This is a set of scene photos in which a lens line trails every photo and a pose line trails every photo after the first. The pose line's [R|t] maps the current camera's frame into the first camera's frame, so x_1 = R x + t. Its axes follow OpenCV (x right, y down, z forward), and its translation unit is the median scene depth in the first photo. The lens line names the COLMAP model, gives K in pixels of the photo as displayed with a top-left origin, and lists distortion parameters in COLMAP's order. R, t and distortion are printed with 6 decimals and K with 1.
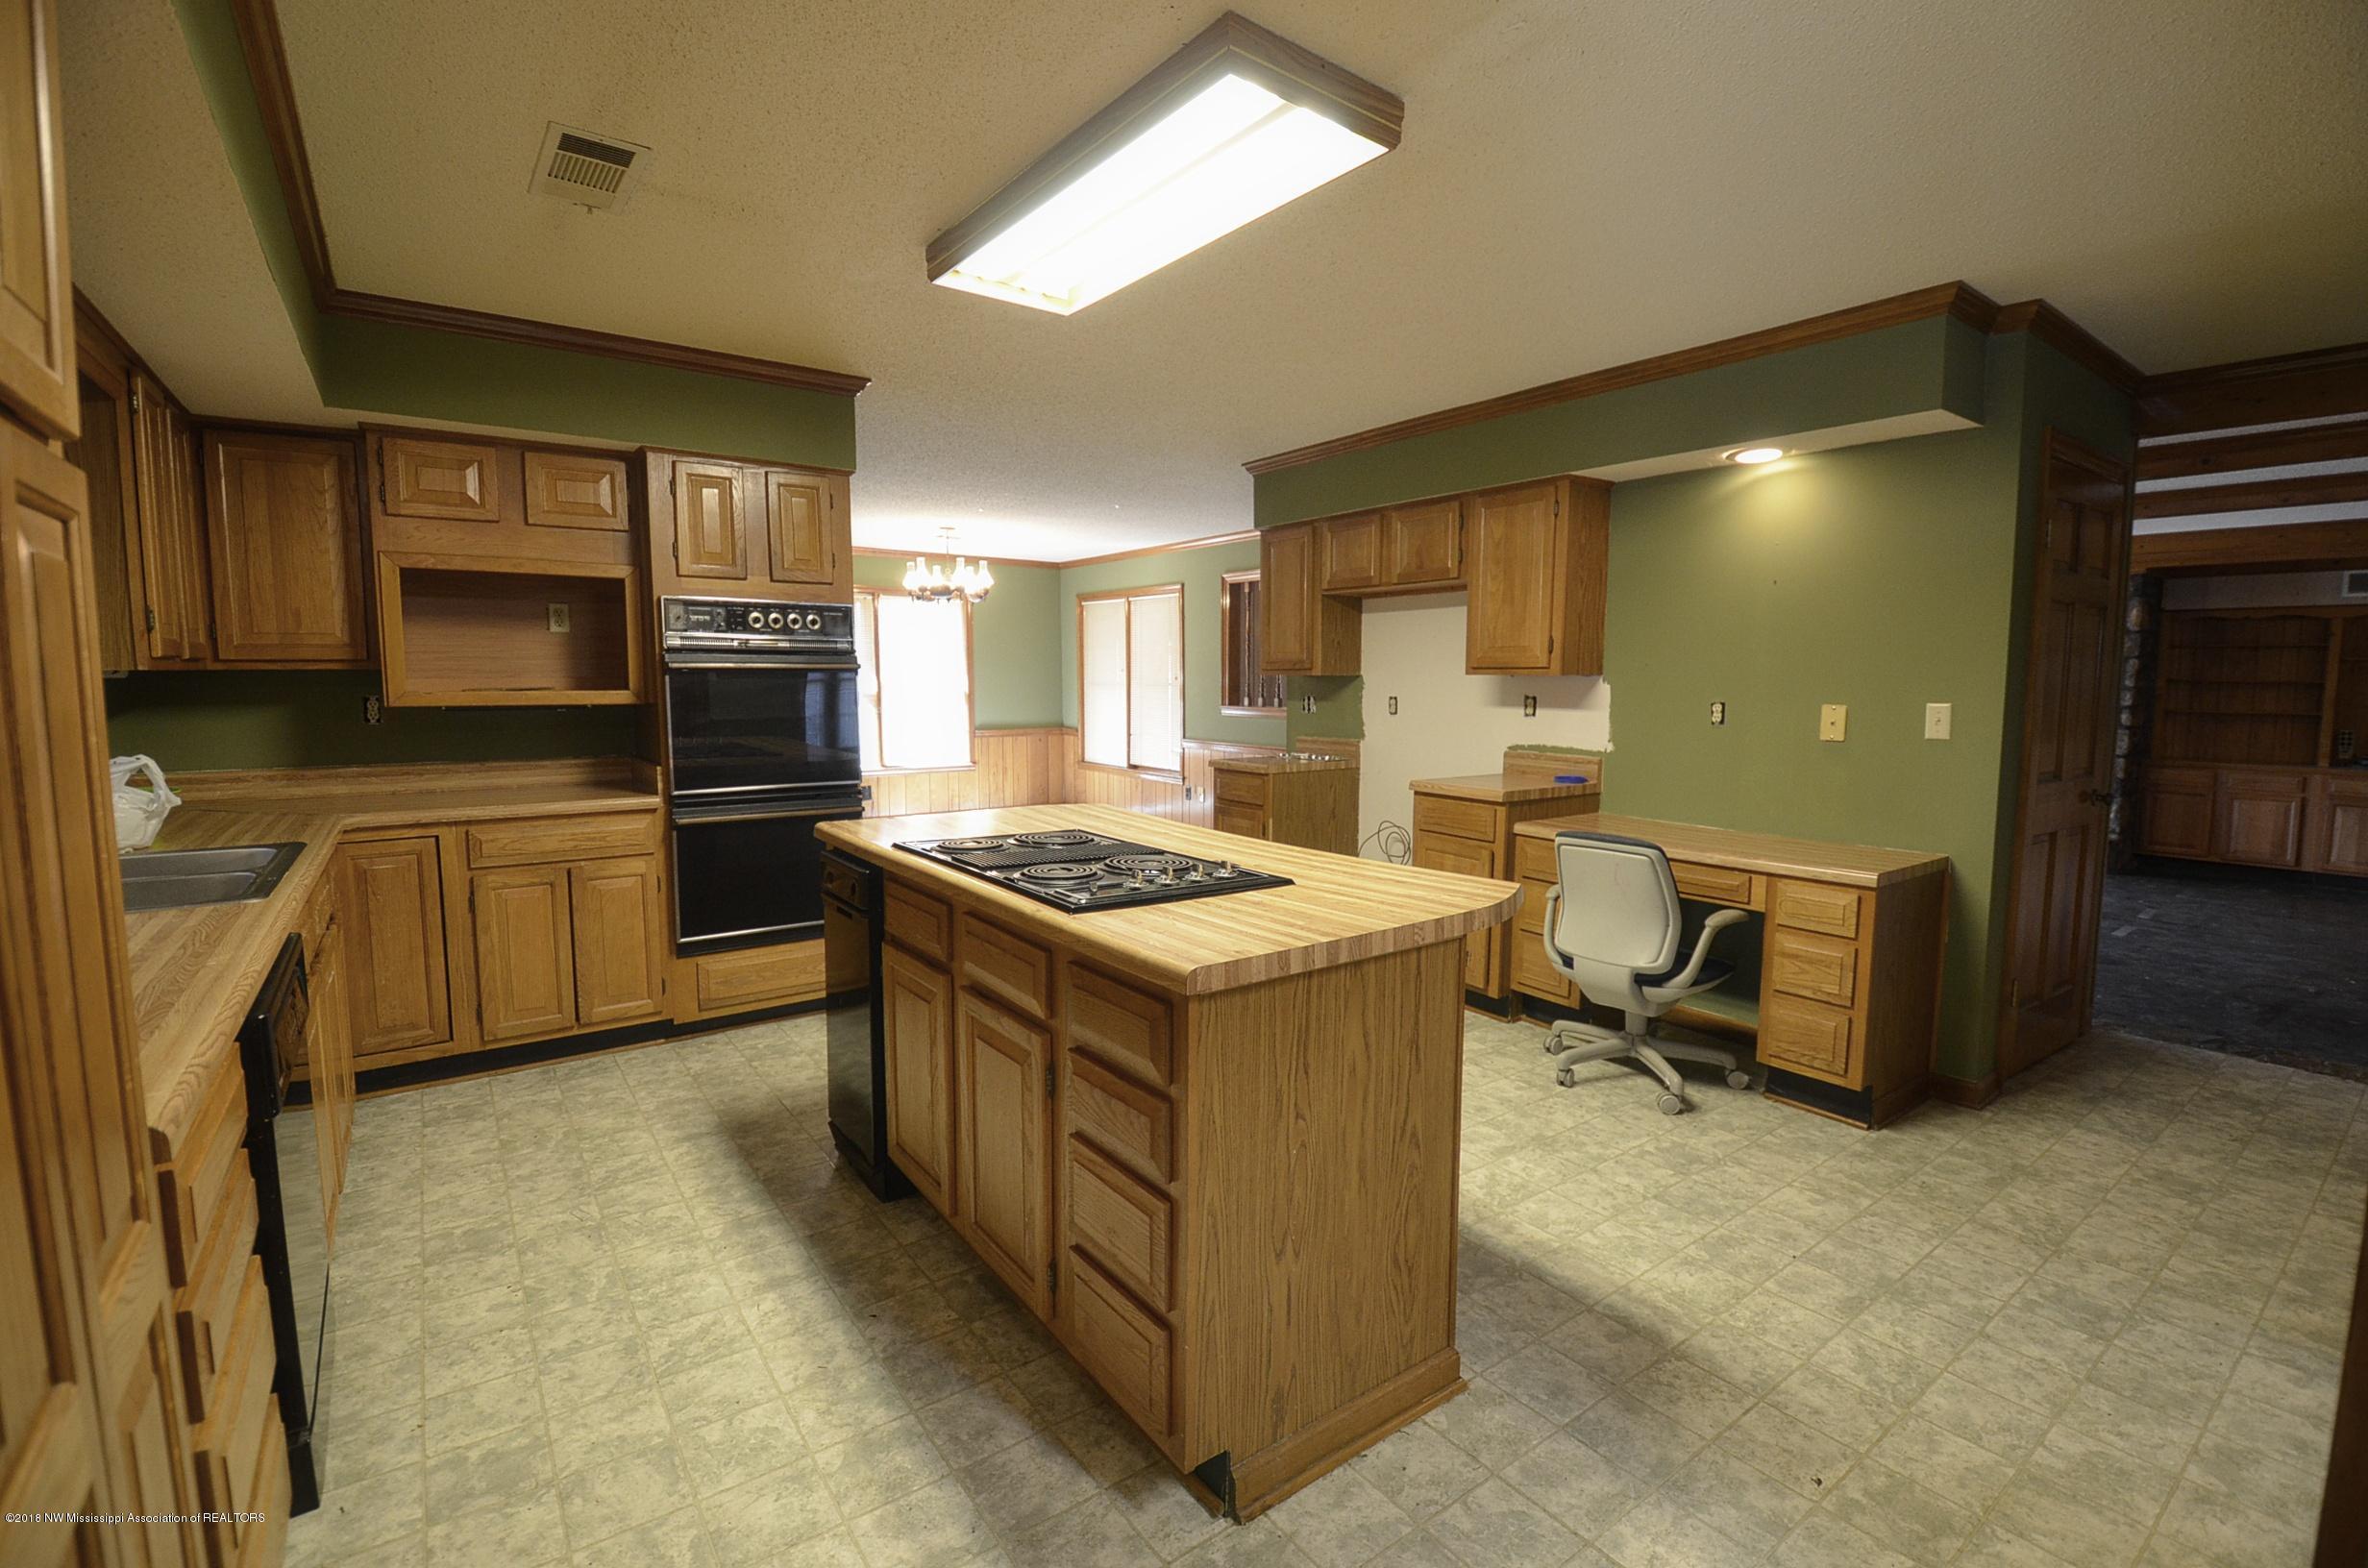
lens RADIAL K [[1046.5, 0, 1212.5], [0, 1046.5, 781.5], [0, 0, 1]] dist [0.018384, -0.022035]
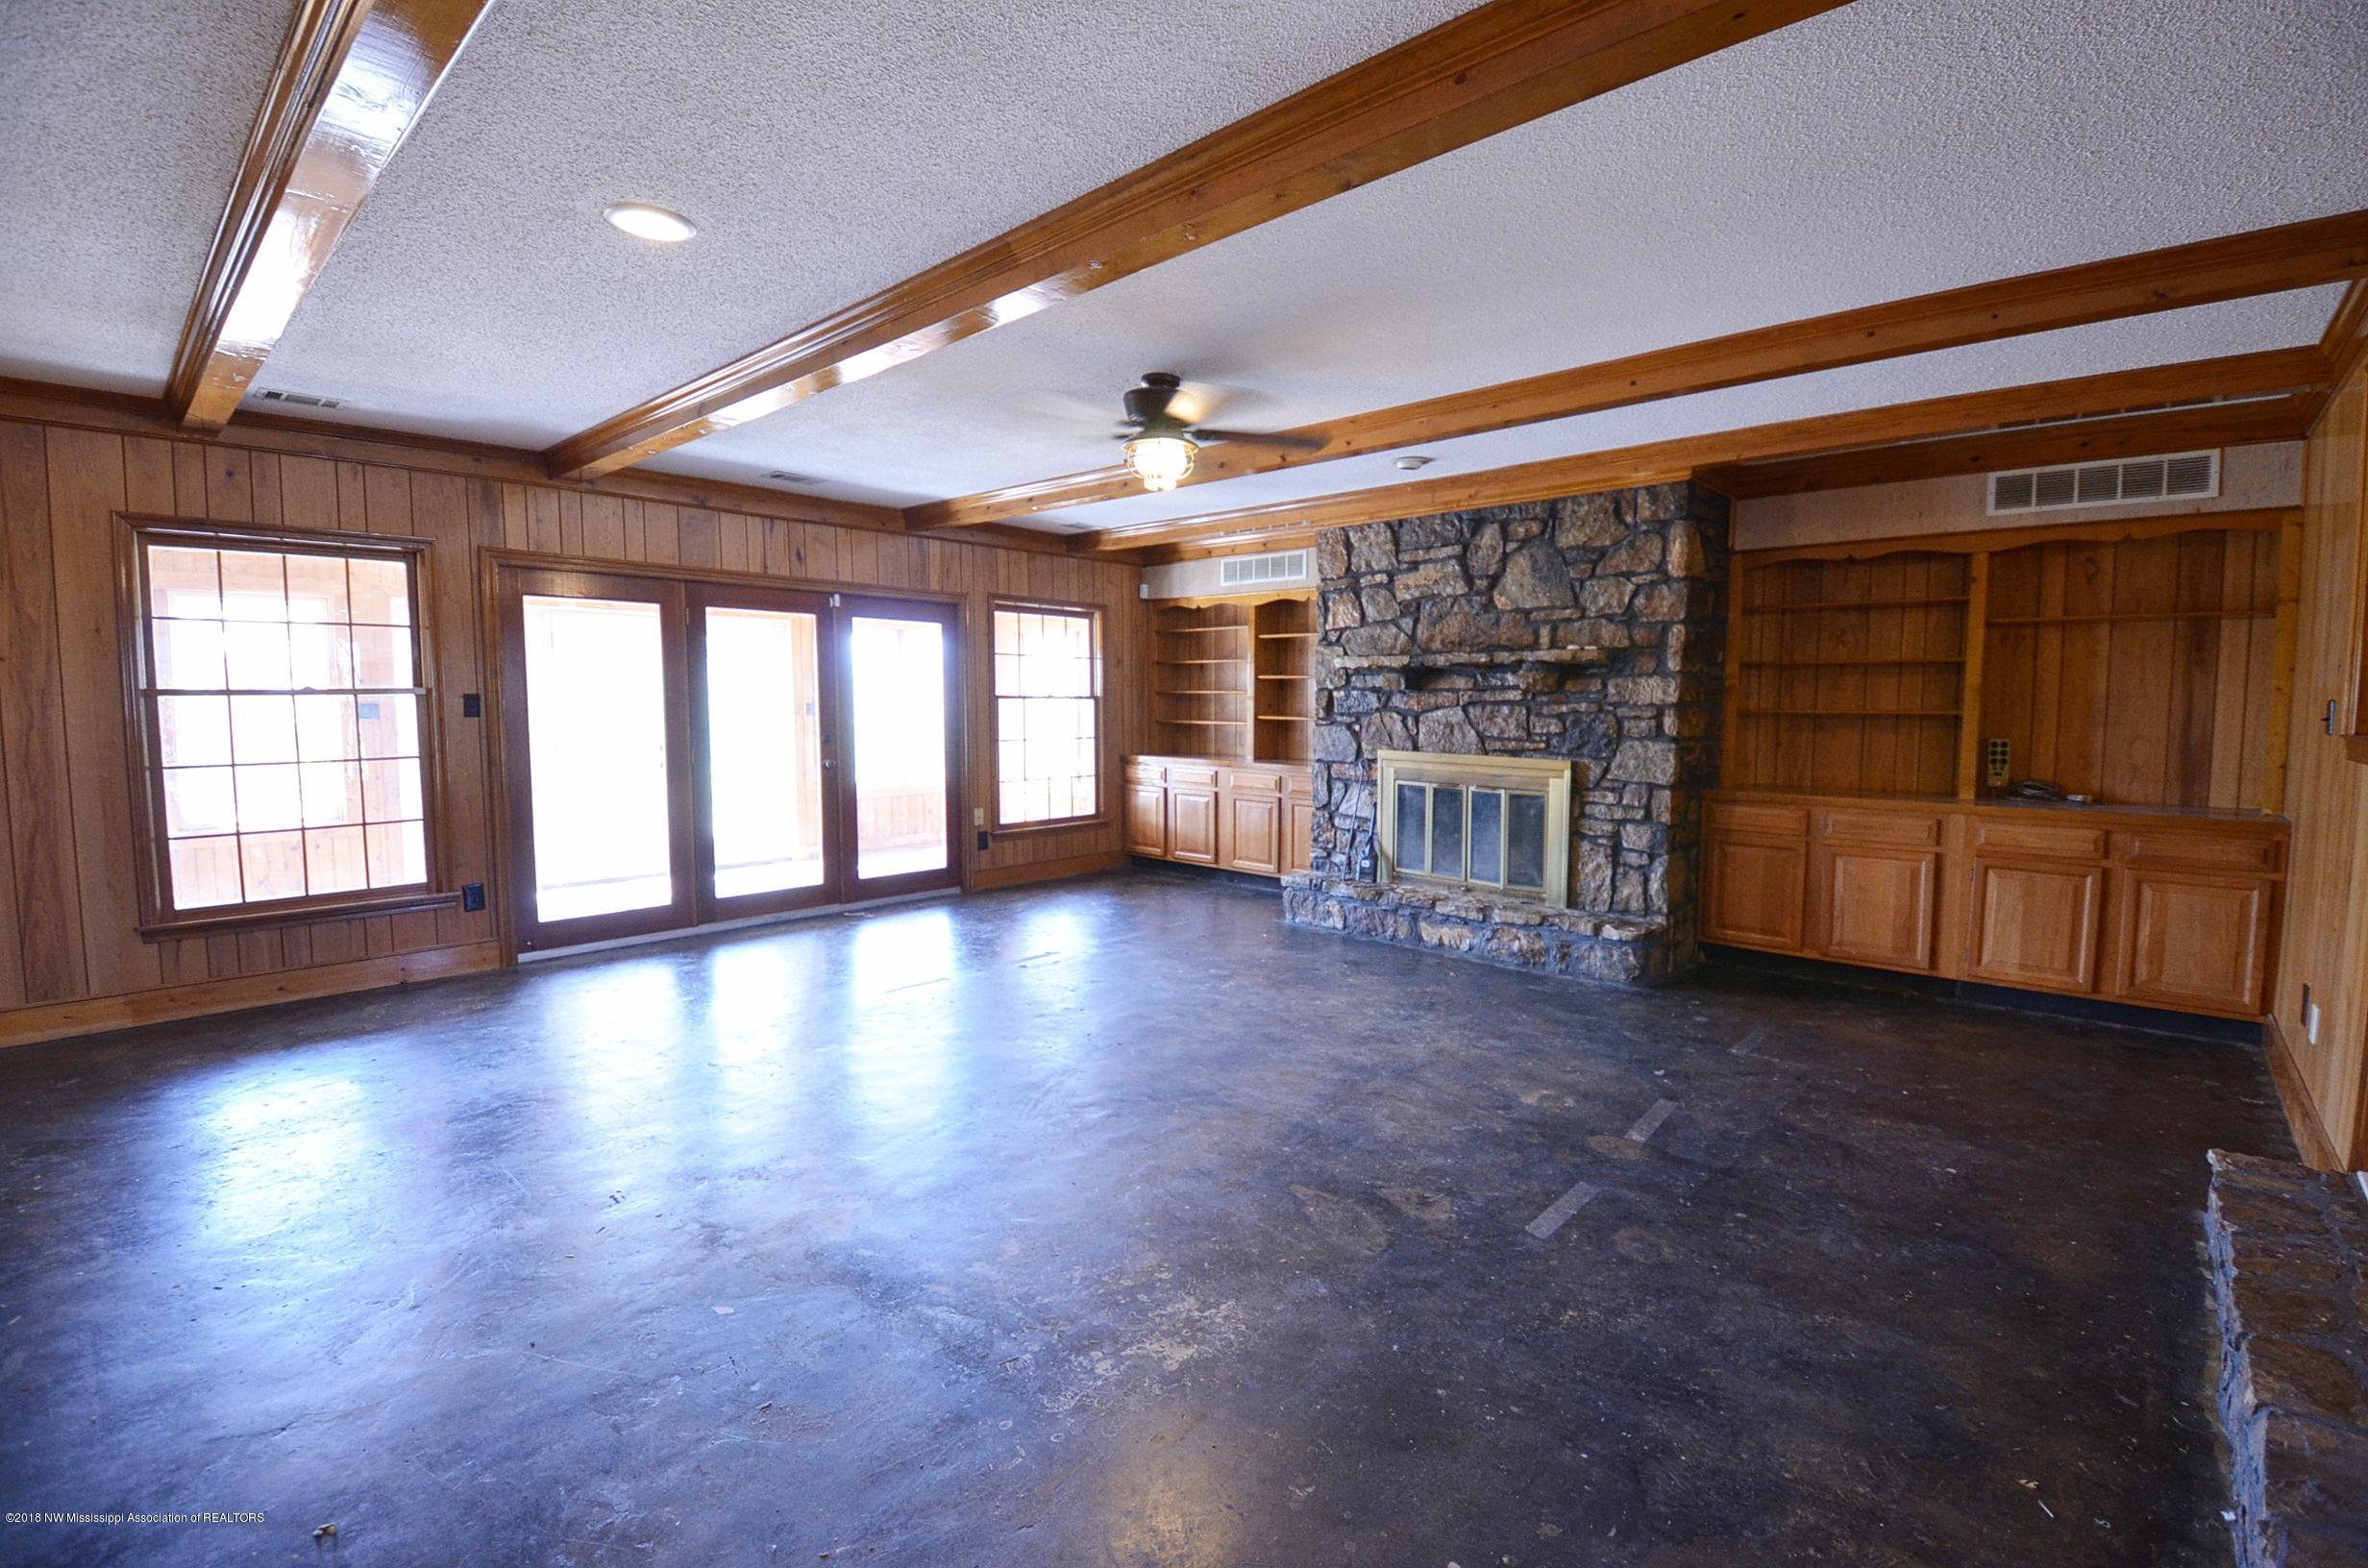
lens RADIAL K [[1037.7, 0, 1210.5], [0, 1037.7, 774.0], [0, 0, 1]] dist [0.030169, -0.041974]
pose [[0.982727, -0.015979, 0.184368, 0.517560], [0.019879, 0.999616, -0.019321, -0.025901], [-0.183988, 0.022652, 0.982667, 0.477177]]
